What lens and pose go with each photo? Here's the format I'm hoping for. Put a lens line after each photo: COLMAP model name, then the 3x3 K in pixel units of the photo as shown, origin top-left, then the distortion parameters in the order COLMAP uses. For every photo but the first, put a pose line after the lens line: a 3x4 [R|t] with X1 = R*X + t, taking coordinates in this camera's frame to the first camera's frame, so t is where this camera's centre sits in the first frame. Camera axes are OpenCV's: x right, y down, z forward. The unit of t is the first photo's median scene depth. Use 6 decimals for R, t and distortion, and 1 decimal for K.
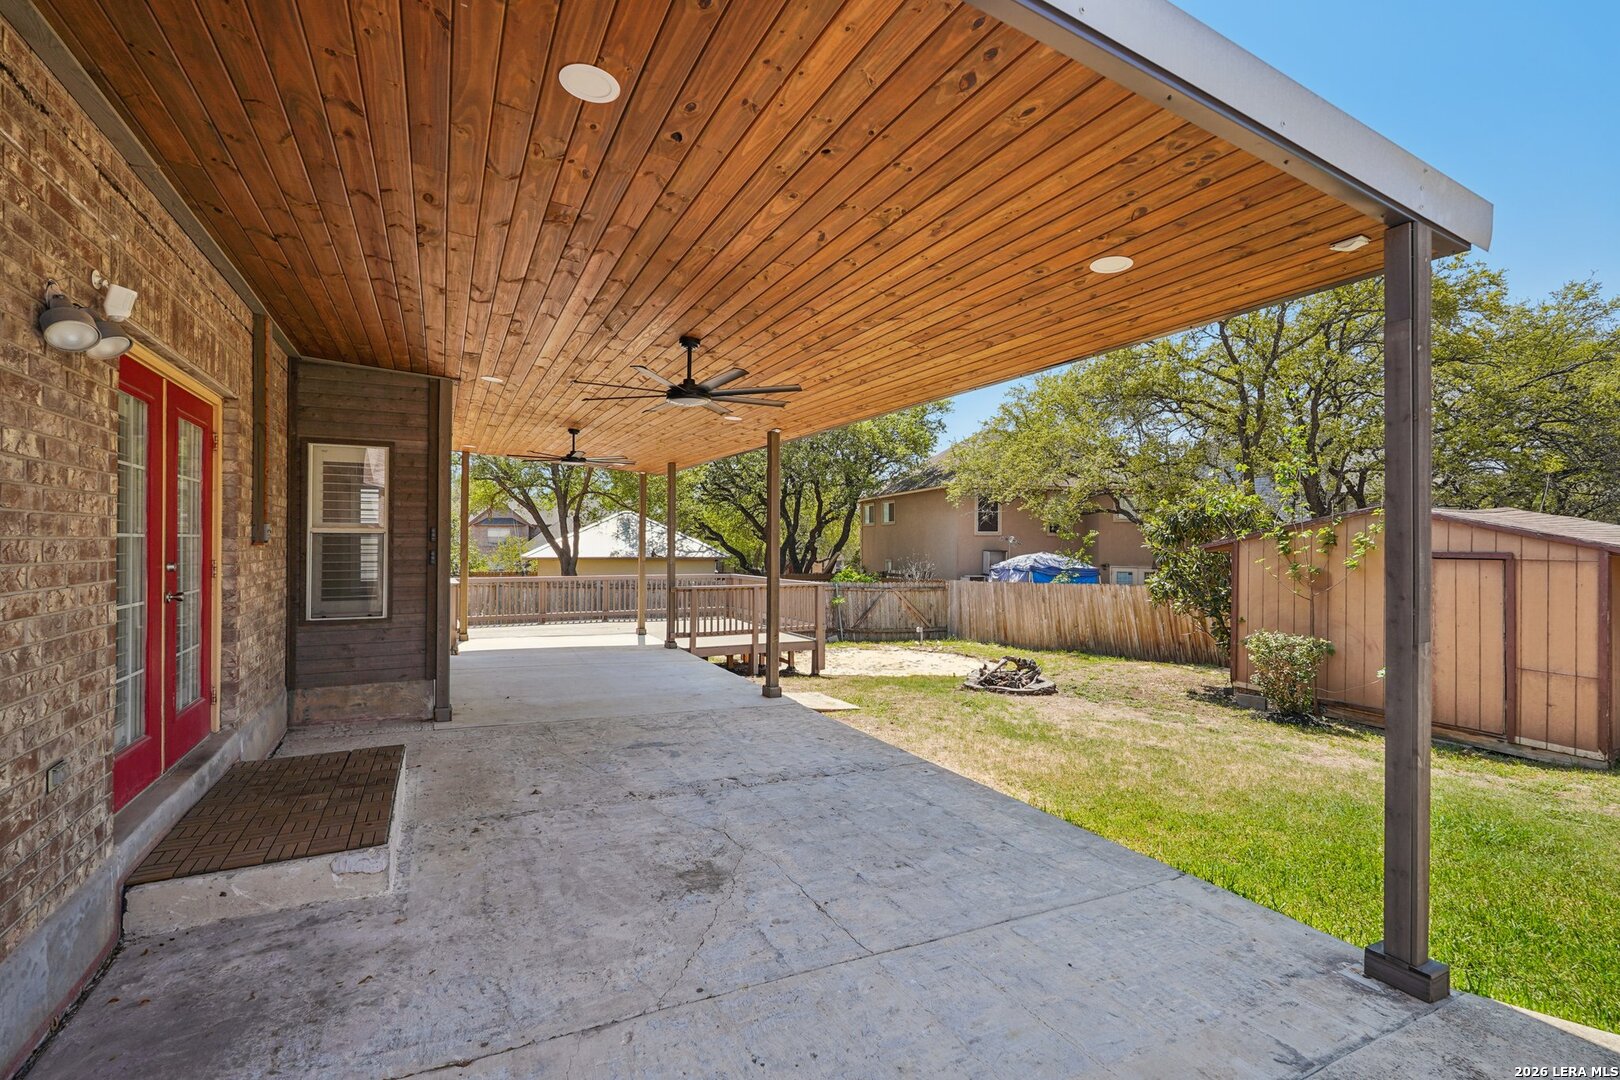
lens RADIAL K [[713.7, 0, 817.0], [0, 713.7, 539.8], [0, 0, 1]] dist [0.001333, 0.000725]
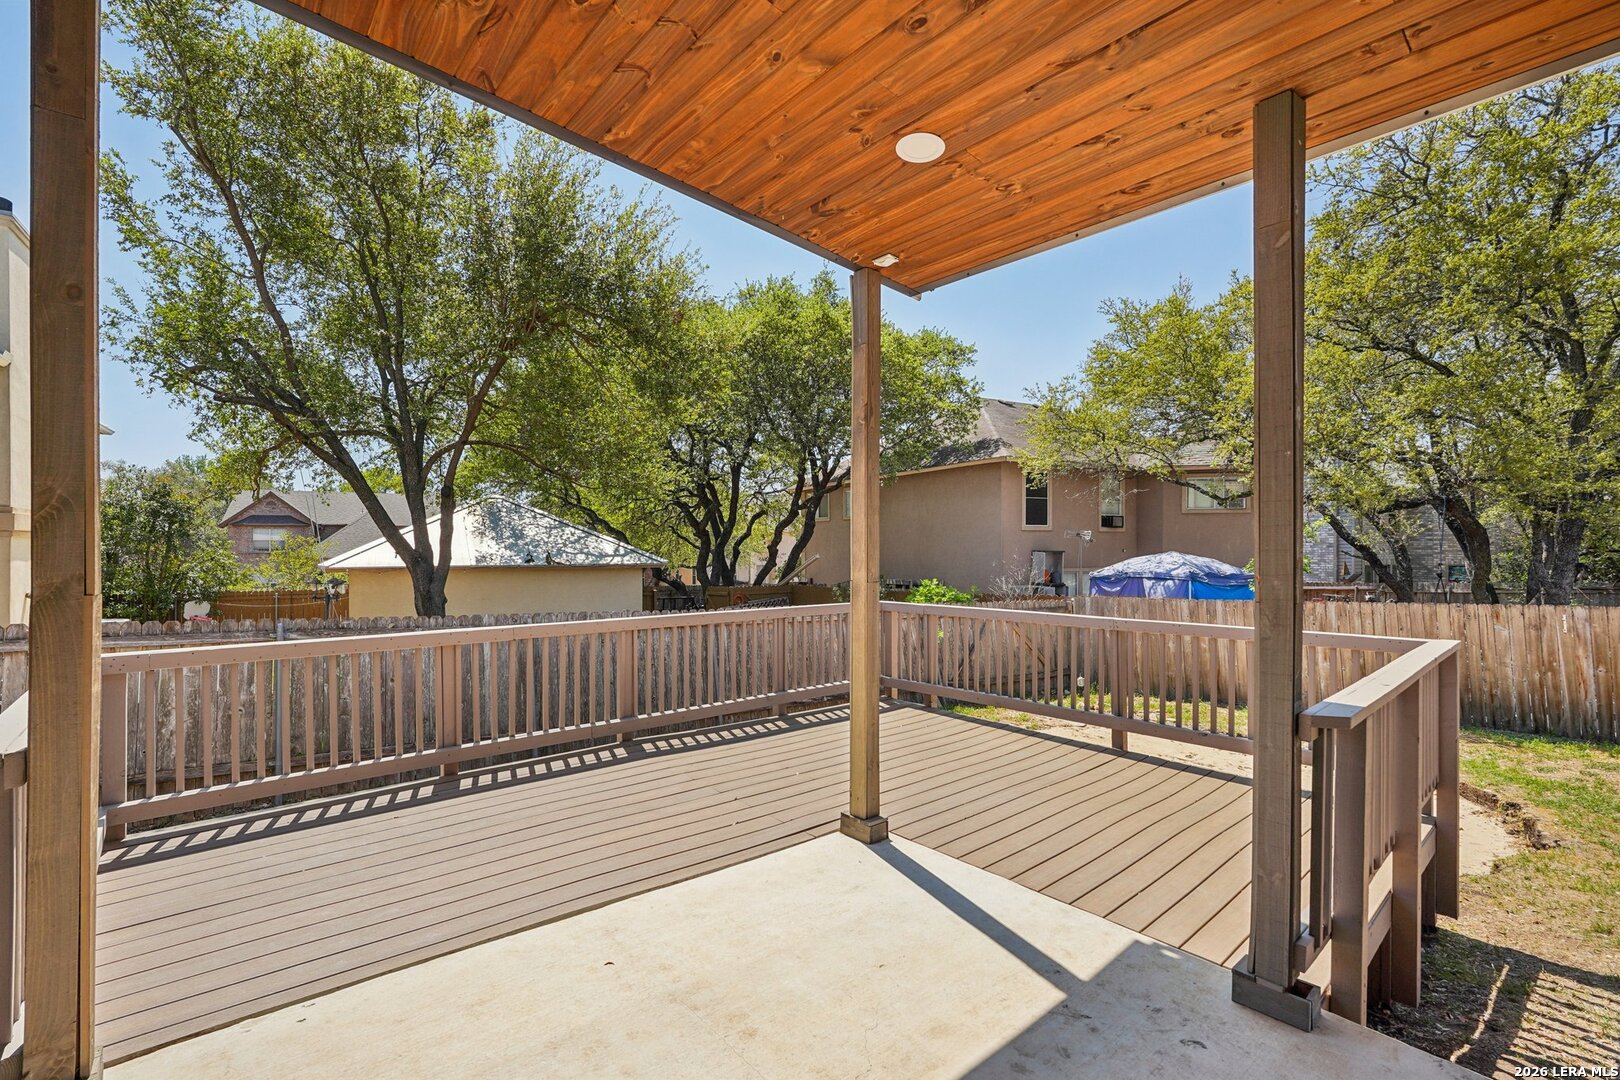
lens RADIAL K [[713.7, 0, 801.0], [0, 713.7, 543.4], [0, 0, 1]] dist [0.001333, 0.000725]
pose [[0.975711, -0.002972, 0.219043, -0.190150], [0.003493, 0.999992, -0.001991, 0.009465], [-0.219036, 0.002708, 0.975713, 0.419782]]
